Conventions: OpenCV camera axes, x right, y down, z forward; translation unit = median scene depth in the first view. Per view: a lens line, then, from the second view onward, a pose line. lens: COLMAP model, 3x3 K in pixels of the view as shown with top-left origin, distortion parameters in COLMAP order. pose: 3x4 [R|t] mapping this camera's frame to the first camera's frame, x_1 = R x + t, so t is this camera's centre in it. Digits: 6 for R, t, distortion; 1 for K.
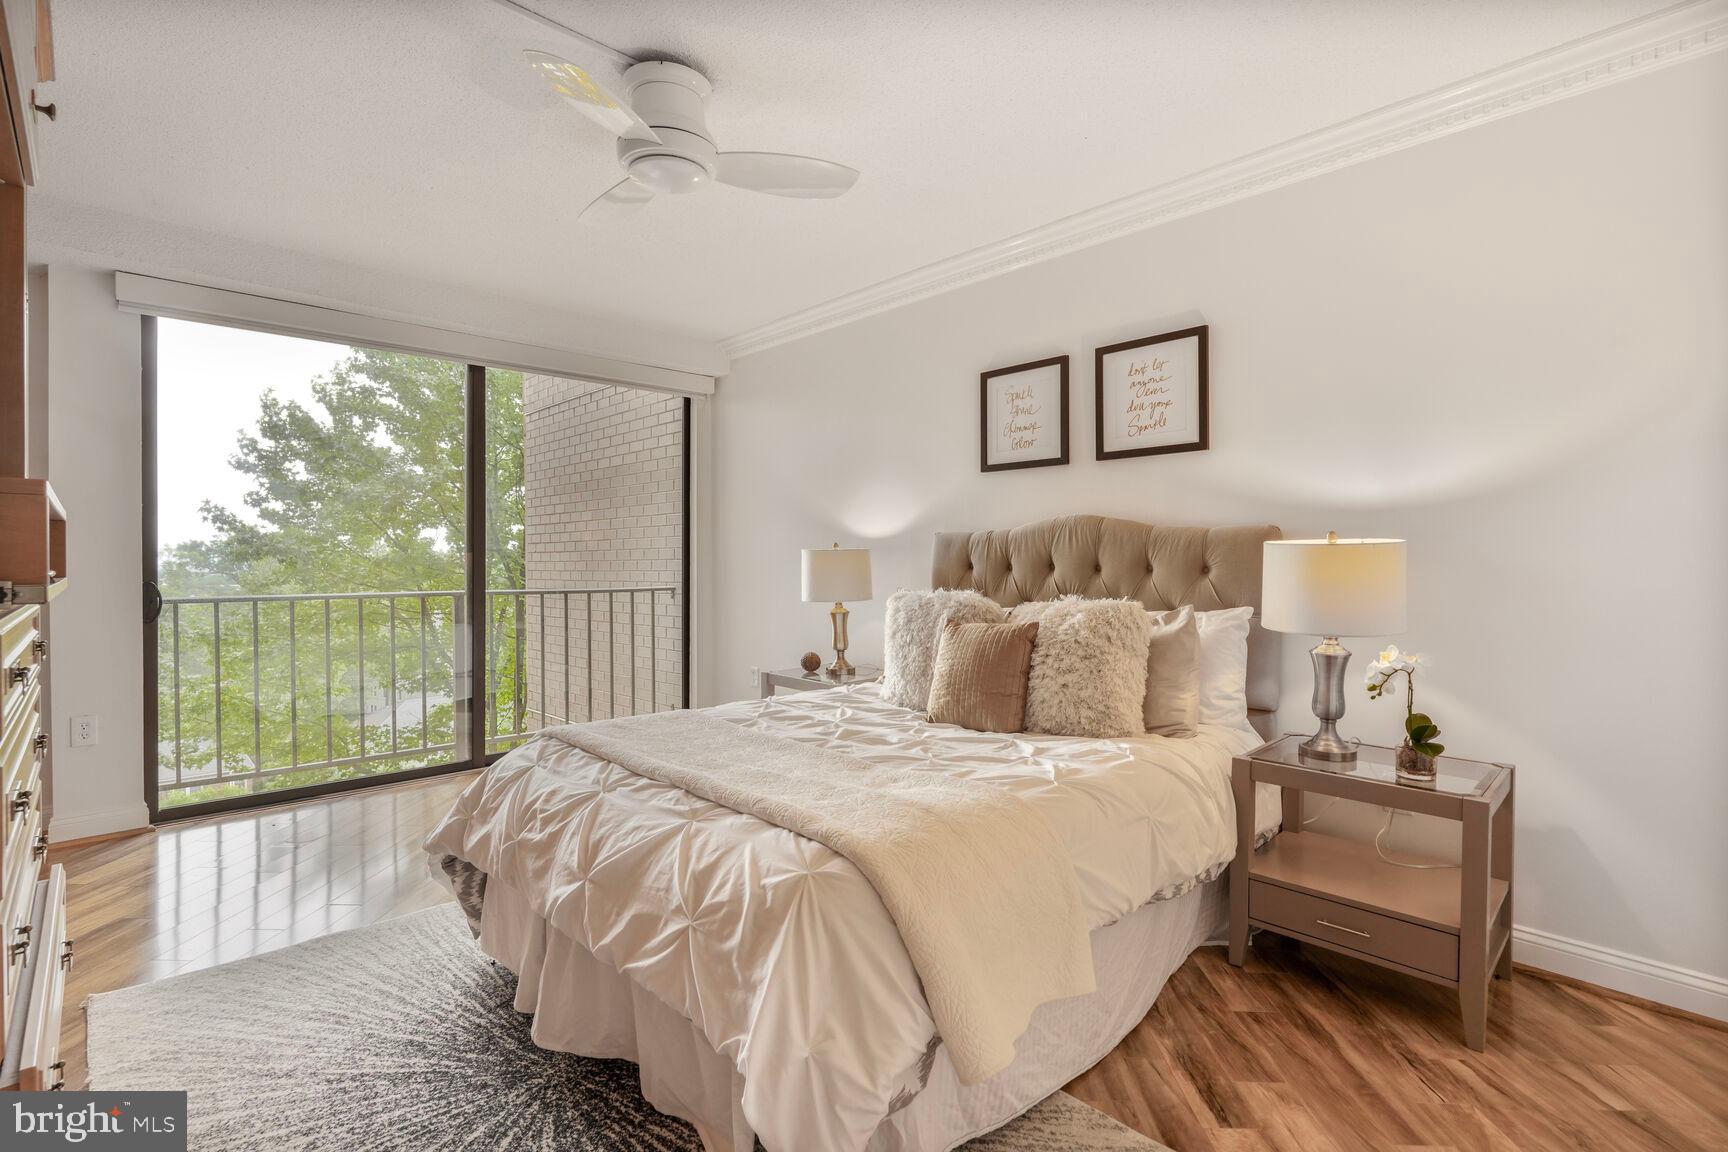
lens RADIAL K [[822.7, 0, 864.0], [0, 822.7, 576.0], [0, 0, 1]] dist [-0.000041, -0.000038]
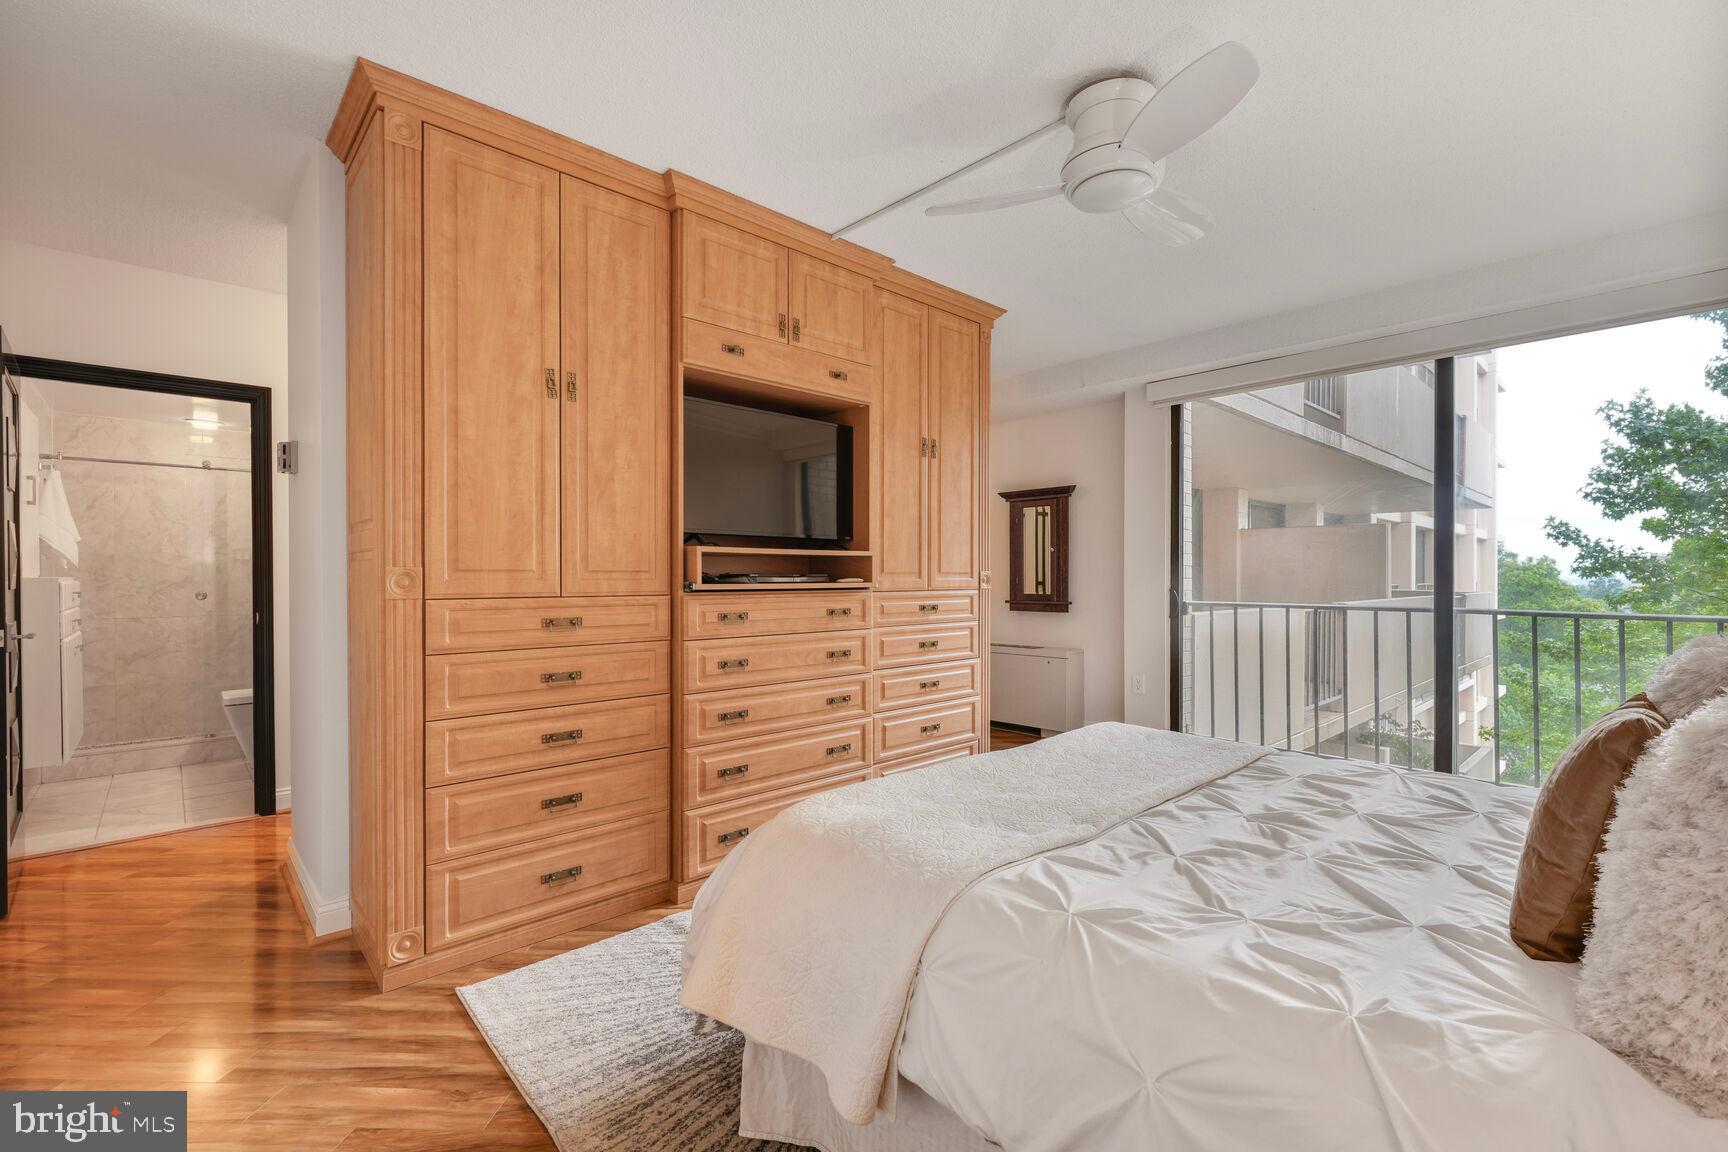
lens RADIAL K [[764.0, 0, 864.0], [0, 764.0, 576.0], [0, 0, 1]] dist [-0.000426, -0.000088]
pose [[0.004462, 0.000961, -0.999990, 0.142766], [-0.020952, 0.999780, 0.000868, -0.002112], [0.999771, 0.020948, 0.004481, 0.146273]]
